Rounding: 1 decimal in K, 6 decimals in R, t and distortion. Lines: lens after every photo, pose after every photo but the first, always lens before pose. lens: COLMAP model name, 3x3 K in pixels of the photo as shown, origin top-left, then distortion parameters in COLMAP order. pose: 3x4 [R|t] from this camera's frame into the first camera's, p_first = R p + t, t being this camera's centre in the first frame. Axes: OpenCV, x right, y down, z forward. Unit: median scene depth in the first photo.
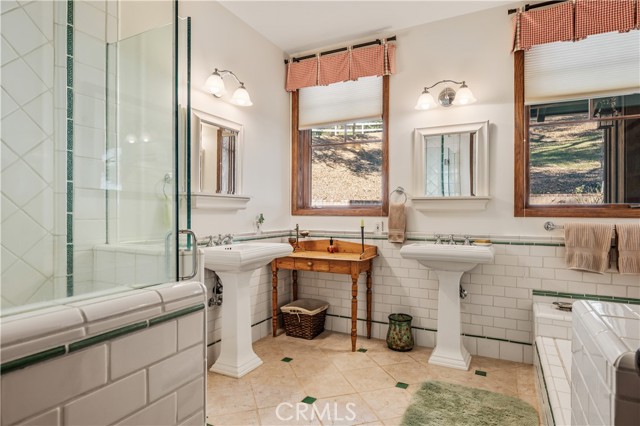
lens RADIAL K [[361.8, 0, 320.8], [0, 361.8, 213.5], [0, 0, 1]] dist [-0.000788, -0.002147]
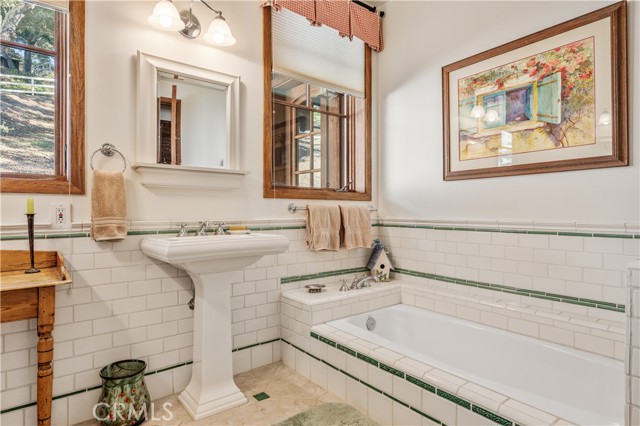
lens RADIAL K [[361.8, 0, 320.9], [0, 361.8, 210.1], [0, 0, 1]] dist [-0.000788, -0.002147]
pose [[0.396565, -0.006281, 0.917985, -0.199362], [-0.000940, 0.999973, 0.007248, 0.030838], [-0.918006, -0.003737, 0.396548, 0.520116]]
